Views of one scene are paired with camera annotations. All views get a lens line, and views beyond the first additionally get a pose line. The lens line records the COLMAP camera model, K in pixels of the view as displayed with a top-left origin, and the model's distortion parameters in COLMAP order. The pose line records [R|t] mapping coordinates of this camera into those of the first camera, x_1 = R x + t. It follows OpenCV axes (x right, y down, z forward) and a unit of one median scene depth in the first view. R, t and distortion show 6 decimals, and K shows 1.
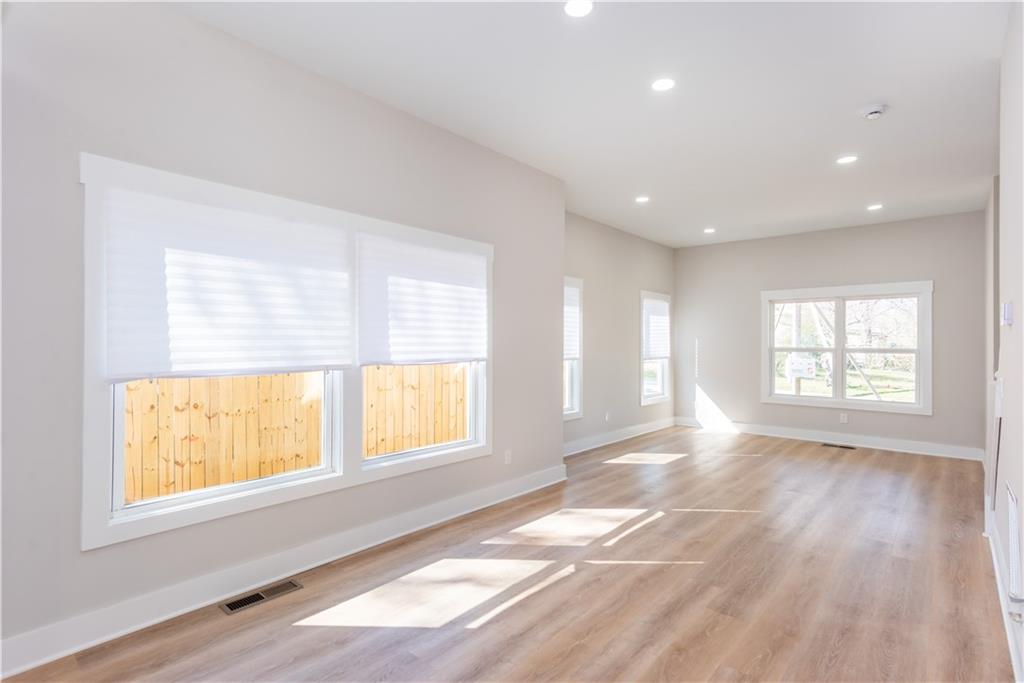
lens RADIAL K [[498.6, 0, 511.7], [0, 498.6, 343.4], [0, 0, 1]] dist [0.004761, -0.000393]
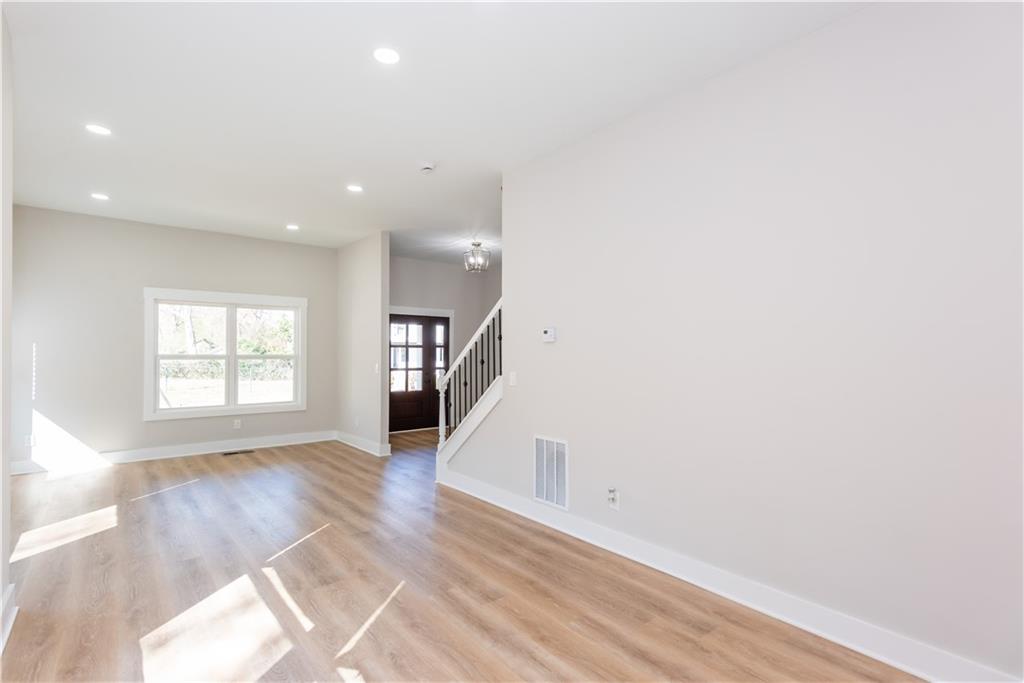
lens RADIAL K [[498.6, 0, 510.7], [0, 498.6, 342.7], [0, 0, 1]] dist [0.004761, -0.000393]
pose [[0.165428, 0.014123, 0.986121, -0.395845], [-0.000476, 0.999898, -0.014241, -0.000676], [-0.986222, 0.001887, 0.165418, 0.482509]]
